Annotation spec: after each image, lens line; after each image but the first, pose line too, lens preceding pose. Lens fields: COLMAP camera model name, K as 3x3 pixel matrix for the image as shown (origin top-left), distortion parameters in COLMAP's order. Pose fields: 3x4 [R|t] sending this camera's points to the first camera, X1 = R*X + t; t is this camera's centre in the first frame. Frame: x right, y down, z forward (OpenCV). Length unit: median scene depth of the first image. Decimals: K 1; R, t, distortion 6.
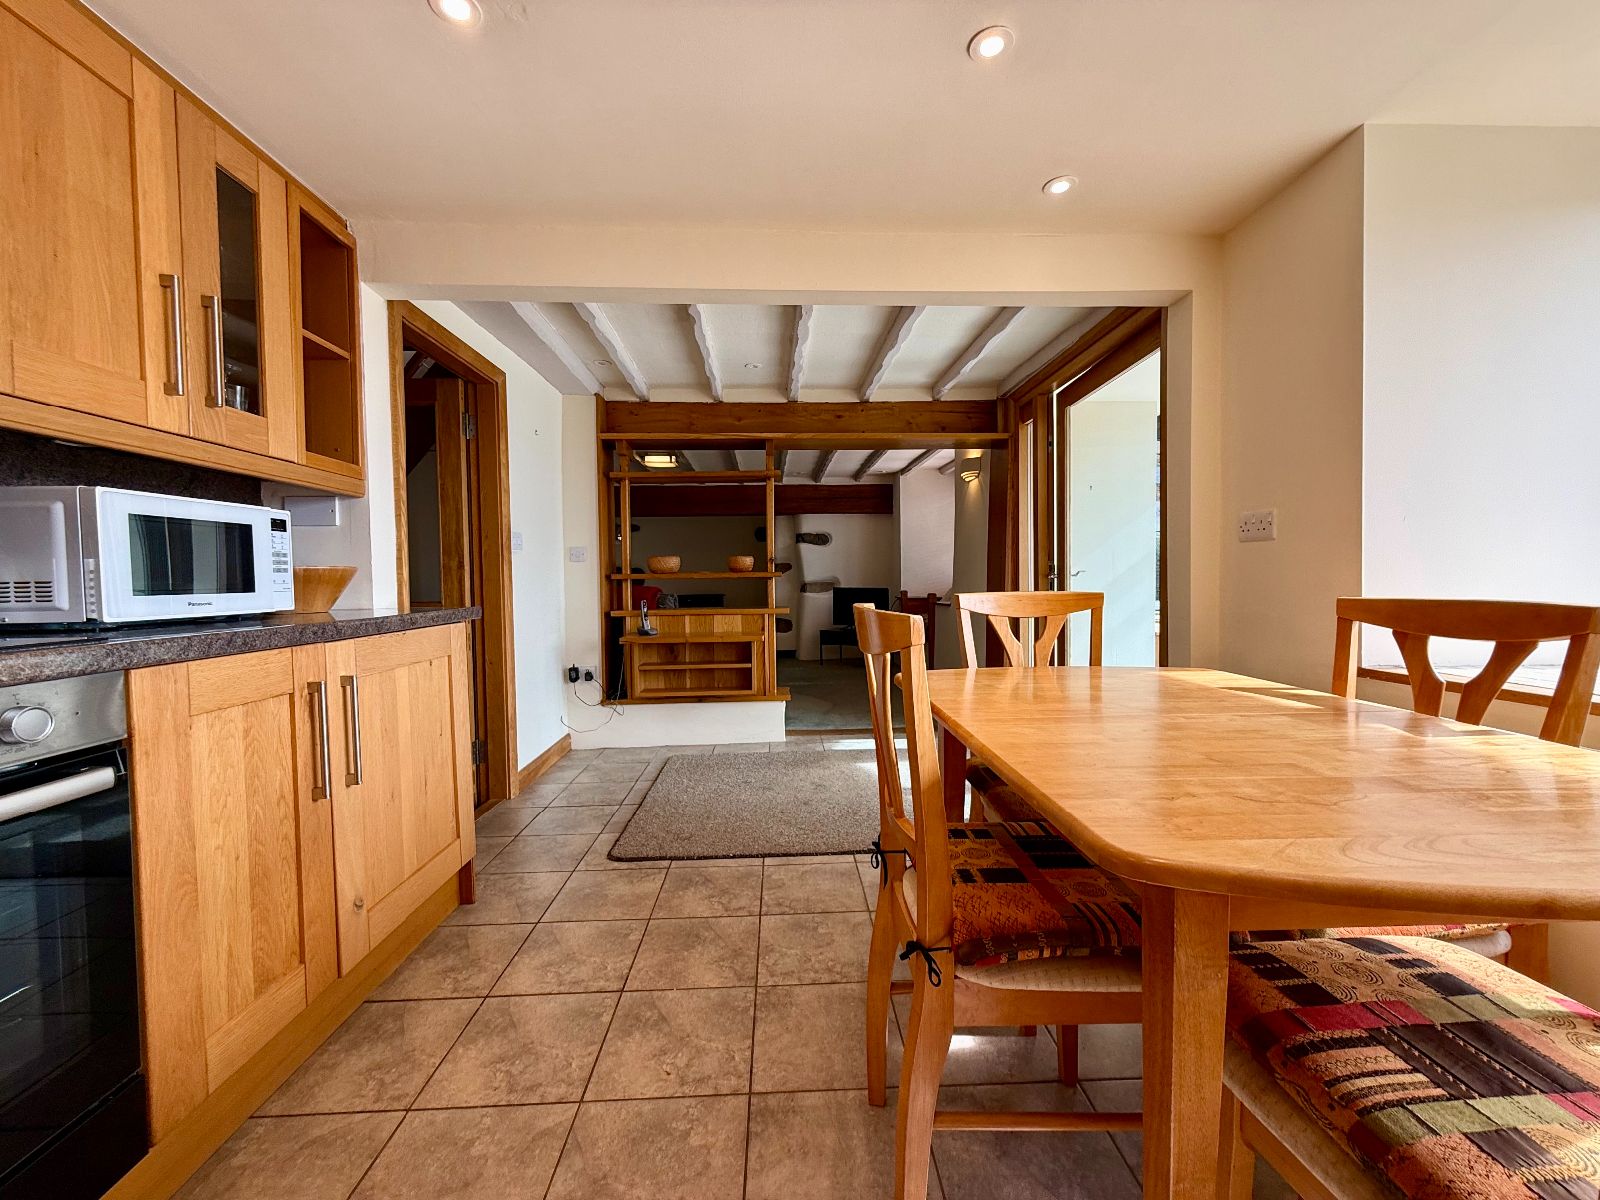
lens RADIAL K [[638.8, 0, 803.8], [0, 638.8, 598.0], [0, 0, 1]] dist [0.000298, 0.001402]
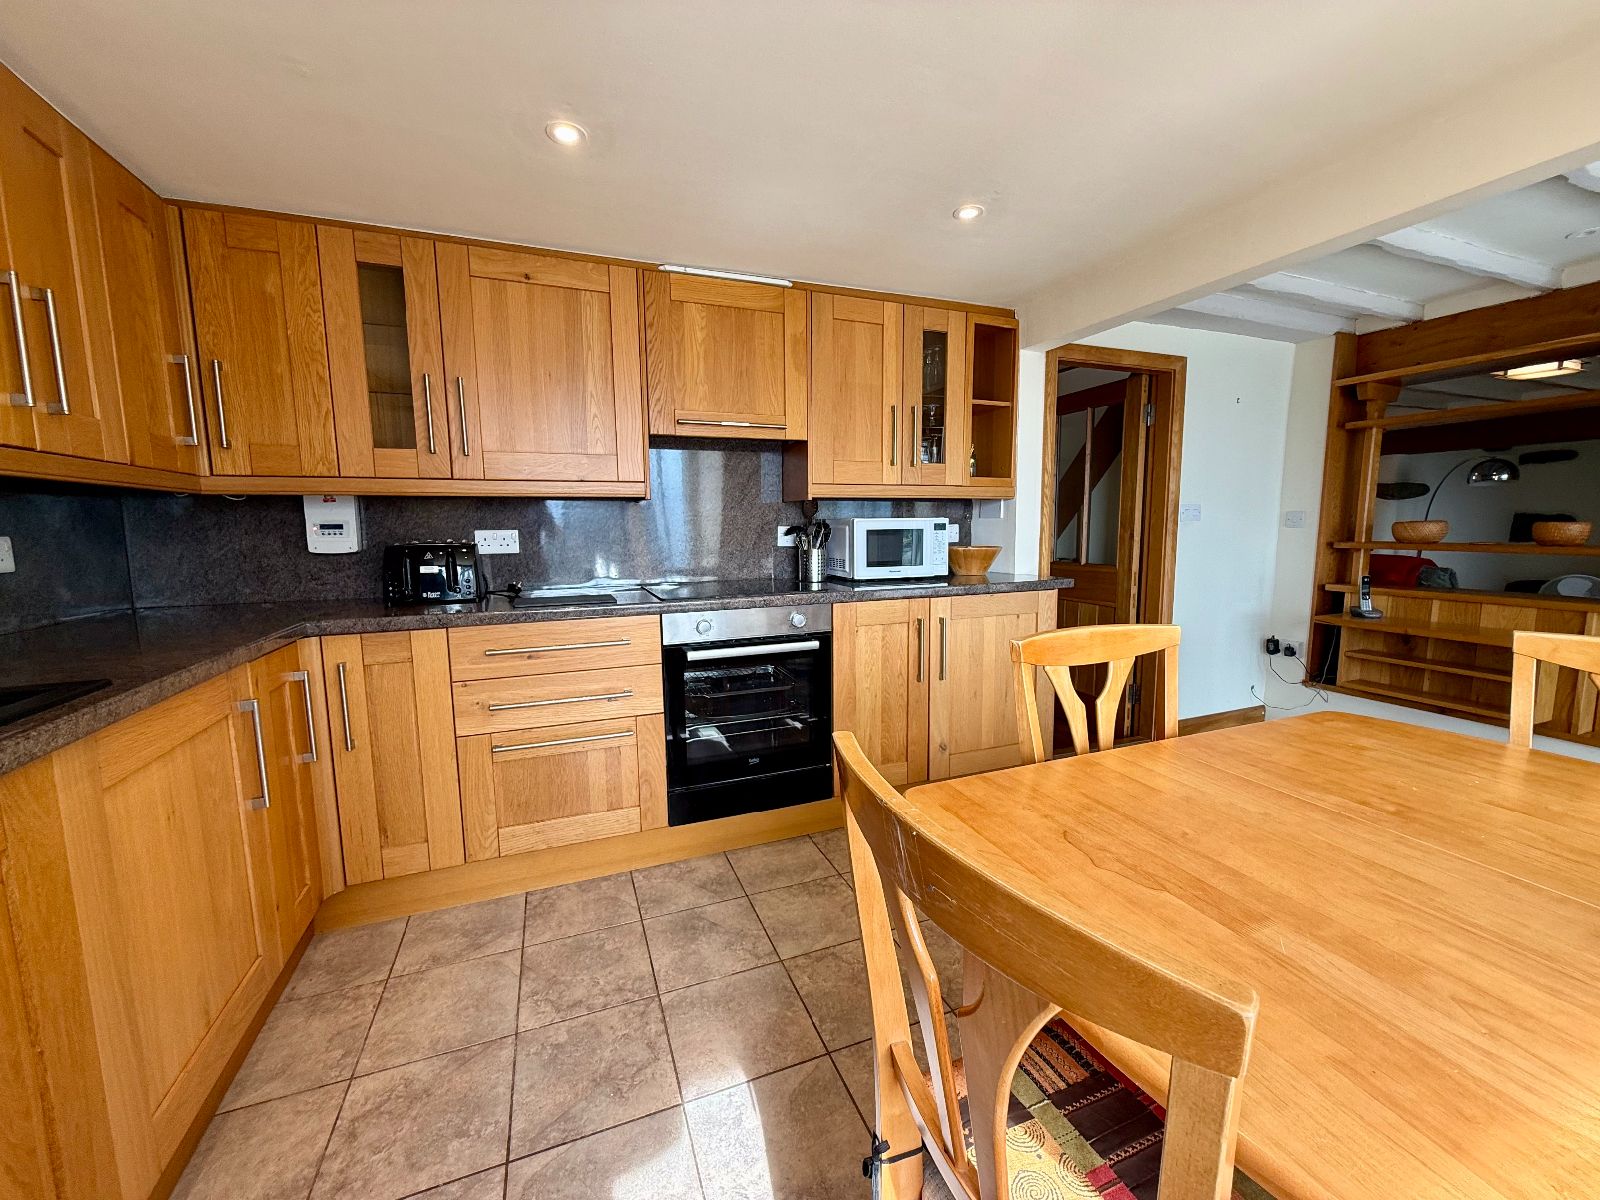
lens RADIAL K [[638.8, 0, 809.4], [0, 638.8, 601.0], [0, 0, 1]] dist [0.000298, 0.001402]
pose [[0.338056, 0.123939, -0.932930, 0.786190], [-0.025754, 0.992138, 0.122473, -0.128289], [0.940774, -0.017376, 0.338590, 0.068573]]
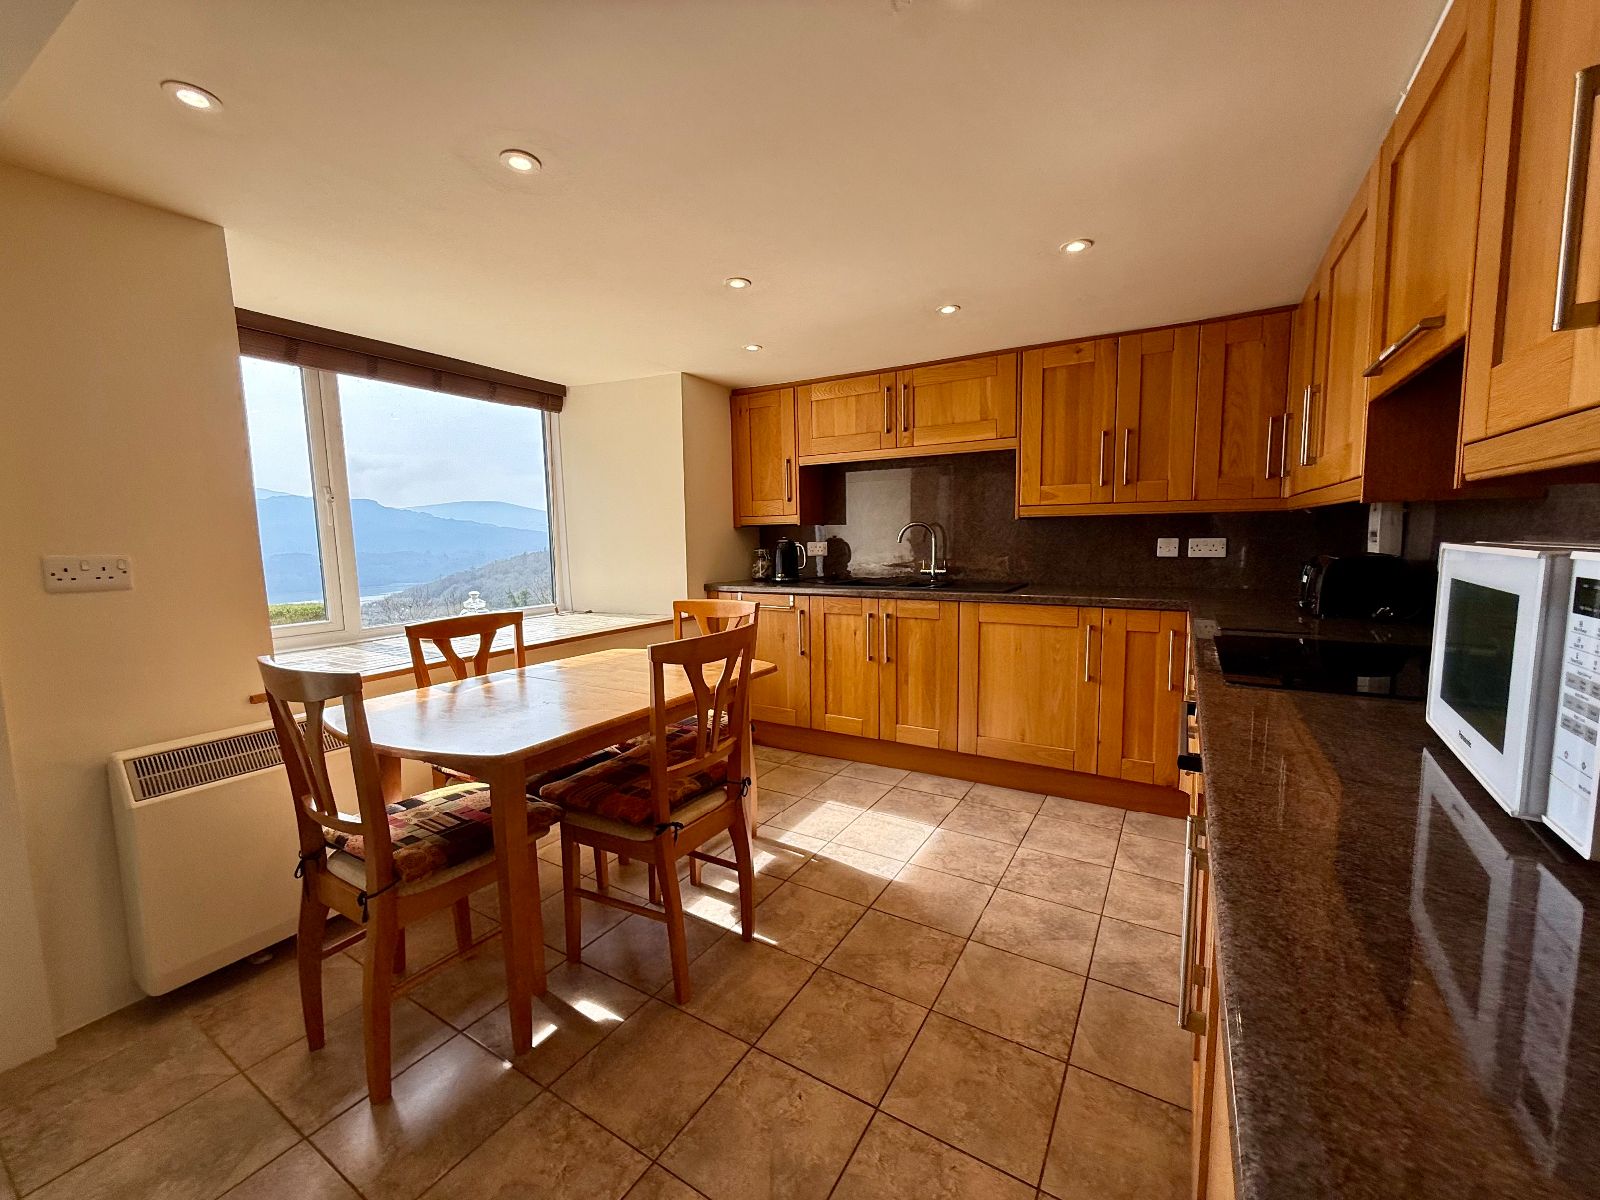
lens RADIAL K [[638.8, 0, 800.1], [0, 638.8, 600.8], [0, 0, 1]] dist [0.000298, 0.001402]
pose [[-0.831228, -0.031955, 0.555012, -0.720777], [0.046253, 0.990910, 0.126324, -0.193806], [-0.554004, 0.130676, -0.822194, 1.637763]]
